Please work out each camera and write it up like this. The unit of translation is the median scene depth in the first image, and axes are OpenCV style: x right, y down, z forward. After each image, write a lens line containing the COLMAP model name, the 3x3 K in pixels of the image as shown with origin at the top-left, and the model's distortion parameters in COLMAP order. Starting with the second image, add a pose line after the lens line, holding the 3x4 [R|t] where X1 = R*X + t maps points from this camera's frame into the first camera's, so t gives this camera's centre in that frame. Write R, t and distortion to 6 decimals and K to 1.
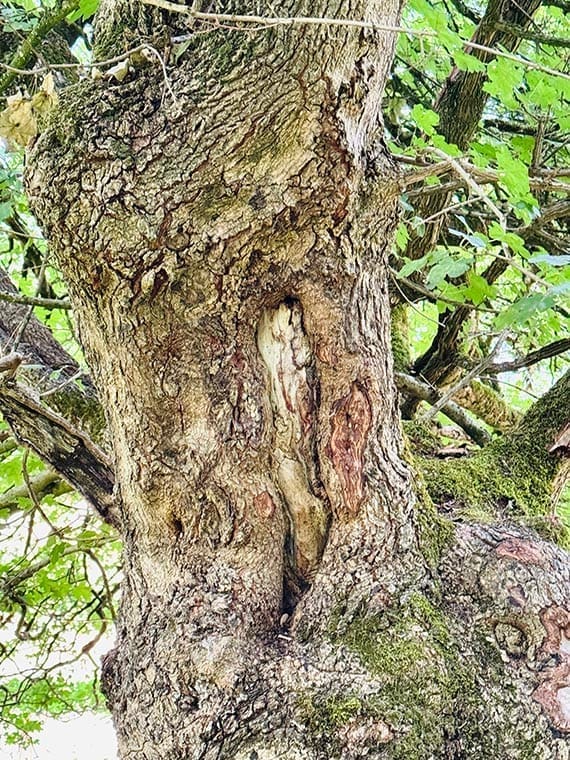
lens RADIAL K [[1549.1, 0, 283.8], [0, 1549.1, 388.3], [0, 0, 1]] dist [0.154951, 0.000000]
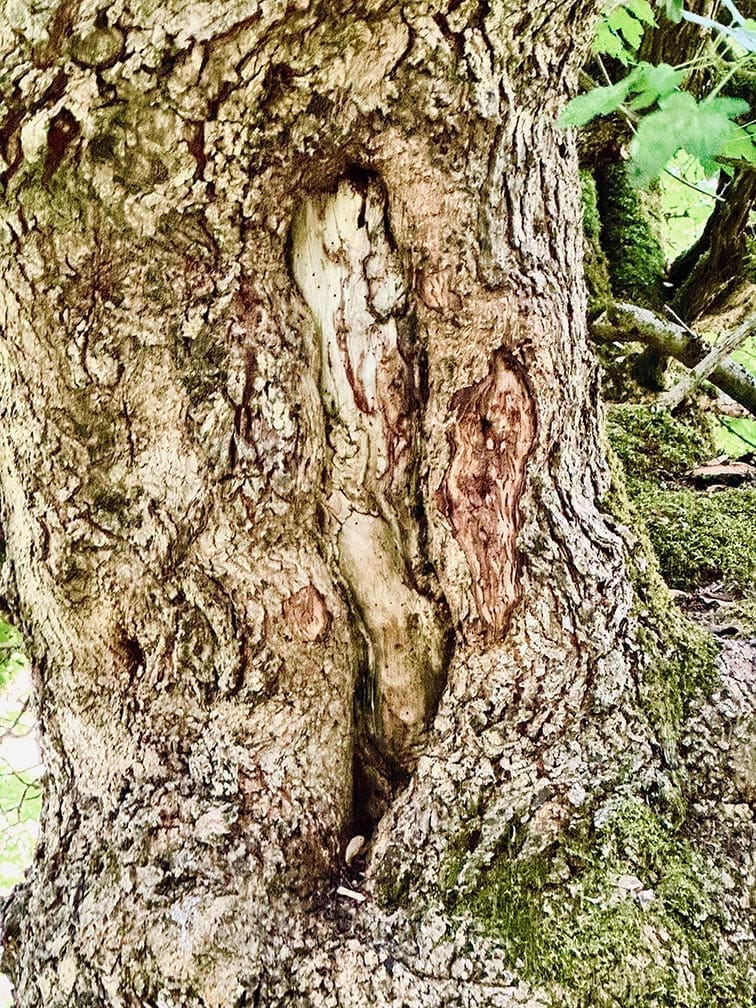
lens RADIAL K [[2577.2, 0, 376.2], [0, 2577.2, 493.7], [0, 0, 1]] dist [0.240067, 0.000000]
pose [[0.999146, -0.002576, -0.041228, 0.041641], [0.005975, 0.996571, 0.082523, -0.026081], [0.040874, -0.082699, 0.995736, 0.230564]]
